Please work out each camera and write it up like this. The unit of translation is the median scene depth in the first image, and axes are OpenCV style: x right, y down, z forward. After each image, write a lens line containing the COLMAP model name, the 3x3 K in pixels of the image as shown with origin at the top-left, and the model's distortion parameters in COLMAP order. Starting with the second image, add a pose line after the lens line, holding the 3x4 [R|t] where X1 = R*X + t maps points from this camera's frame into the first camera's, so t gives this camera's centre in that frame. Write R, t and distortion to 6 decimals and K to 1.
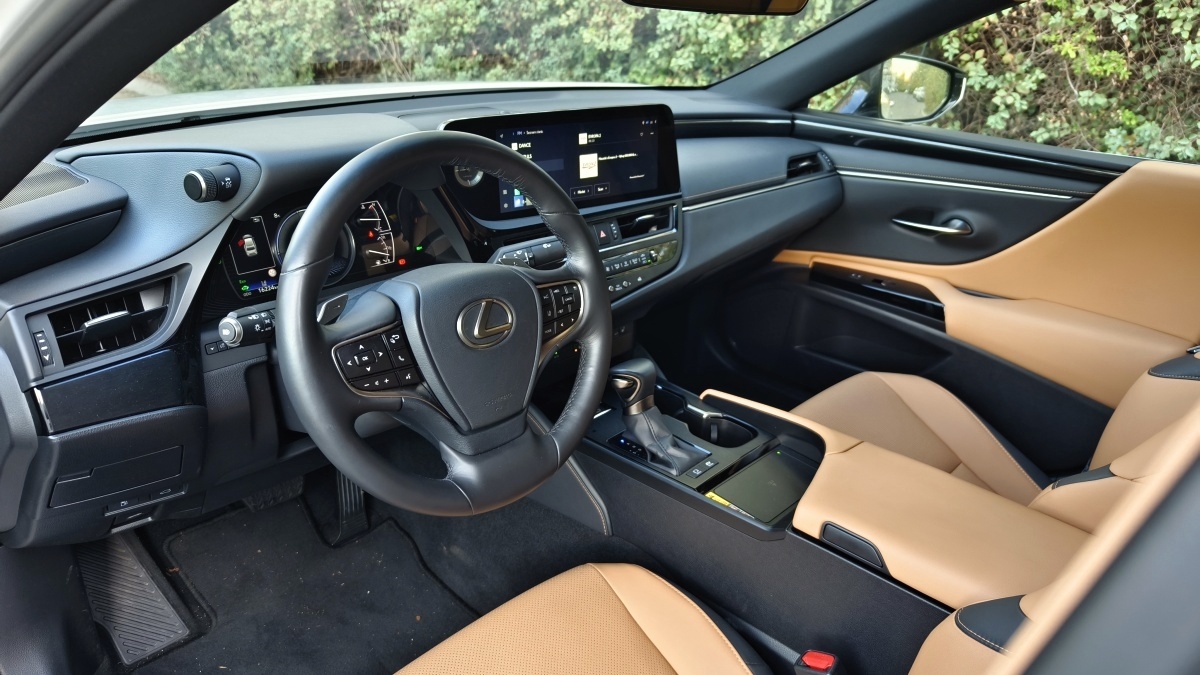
lens RADIAL K [[818.6, 0, 592.3], [0, 818.6, 331.2], [0, 0, 1]] dist [-0.008999, -0.016840]
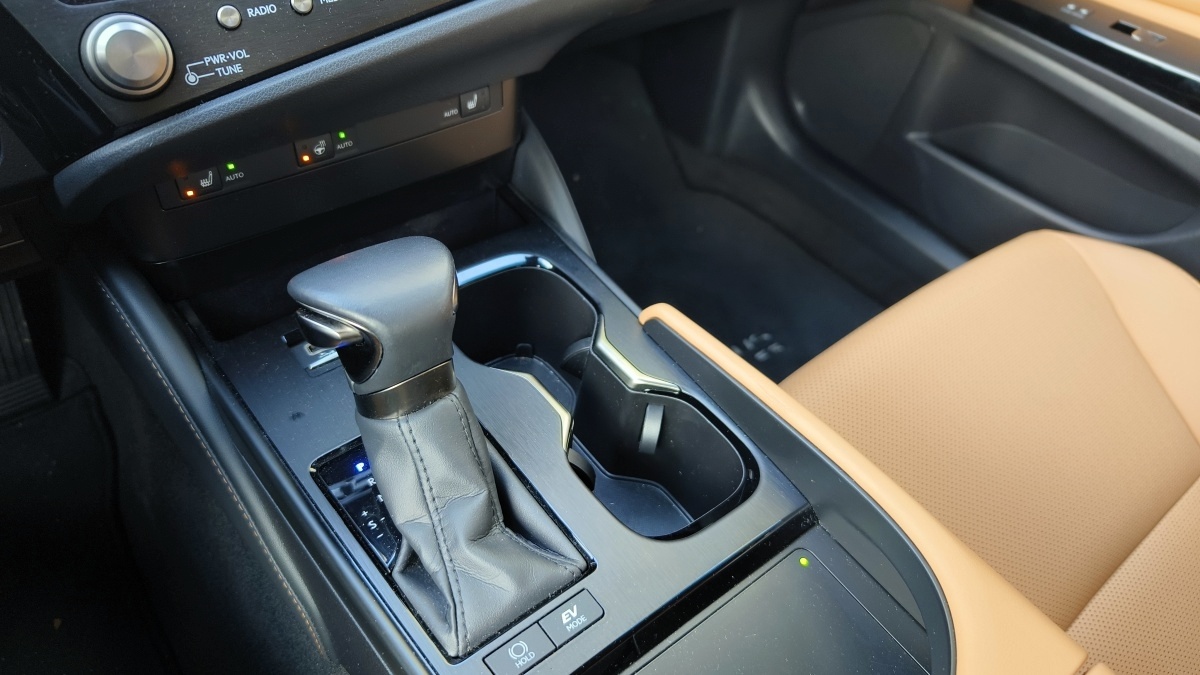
lens RADIAL K [[818.6, 0, 597.0], [0, 818.6, 313.2], [0, 0, 1]] dist [-0.008999, -0.016840]
pose [[0.989462, 0.132651, -0.058039, 0.108955], [-0.104608, 0.932058, 0.346878, -0.040157], [0.100109, -0.337151, 0.936113, 0.516799]]
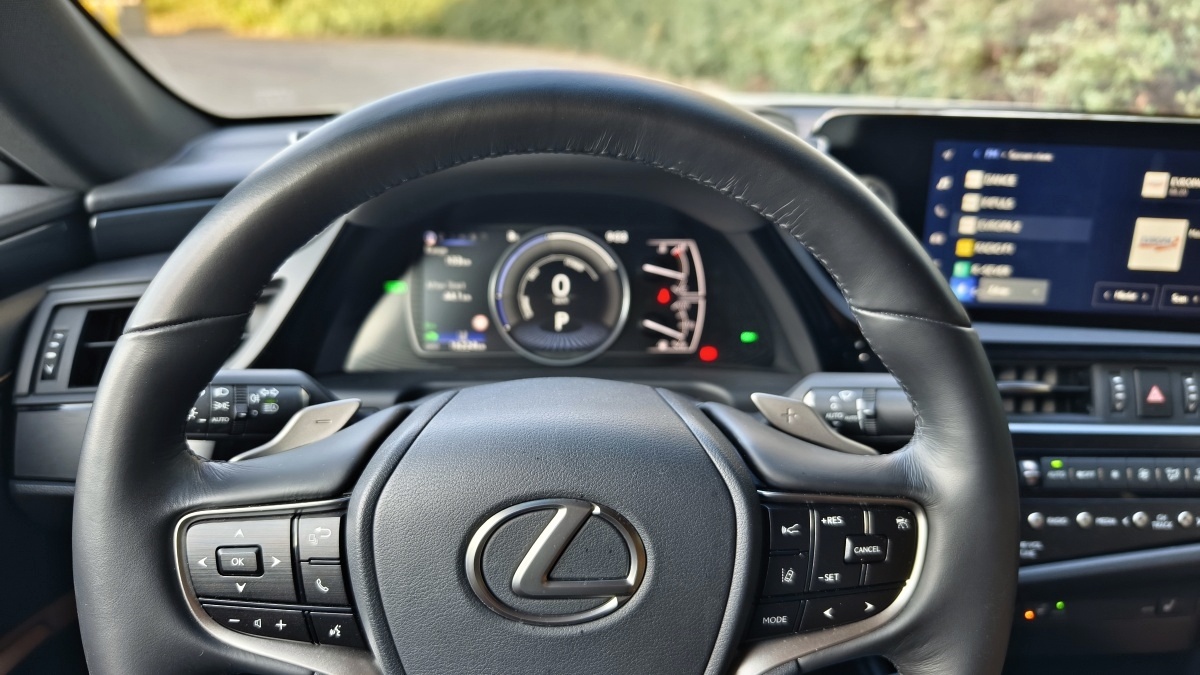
lens RADIAL K [[818.6, 0, 604.9], [0, 818.6, 335.0], [0, 0, 1]] dist [-0.008999, -0.016840]
pose [[0.729904, 0.216876, -0.648232, 0.057913], [-0.261110, 0.964879, 0.028806, -0.065613], [0.631713, 0.148234, 0.760898, 0.358248]]
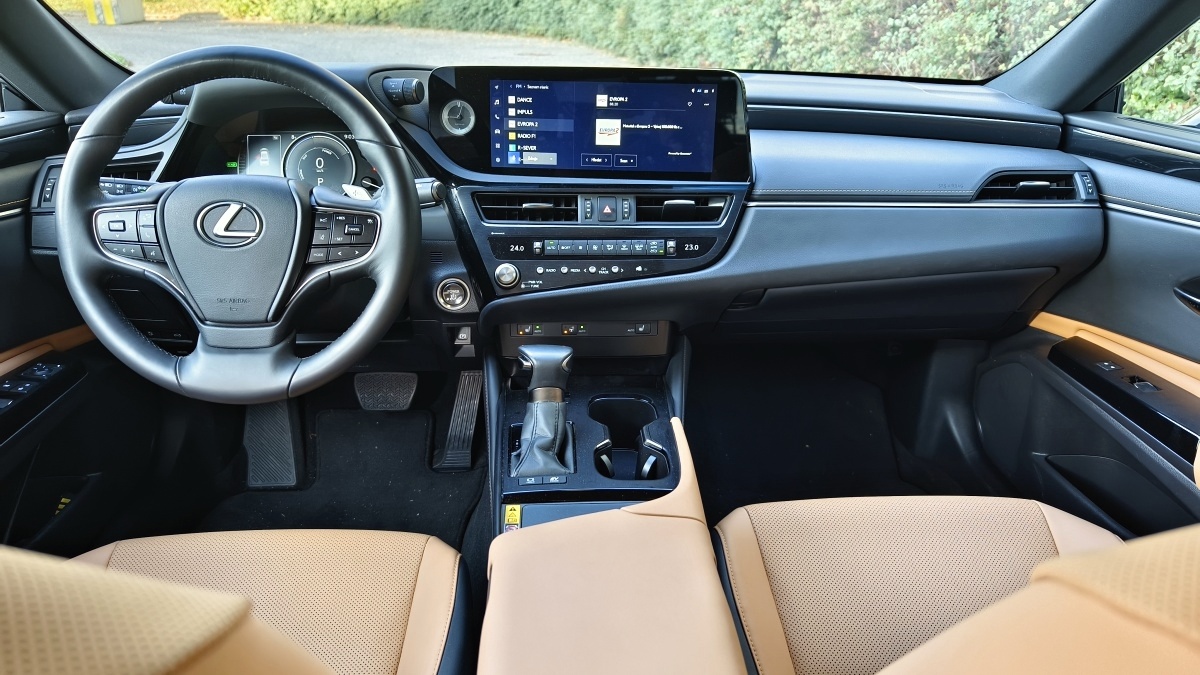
lens RADIAL K [[818.6, 0, 609.9], [0, 818.6, 340.8], [0, 0, 1]] dist [-0.008999, -0.016840]
pose [[0.735181, 0.225315, -0.639330, 0.480218], [-0.250428, 0.966699, 0.052715, -0.021626], [0.629917, 0.121351, 0.767124, 0.261243]]
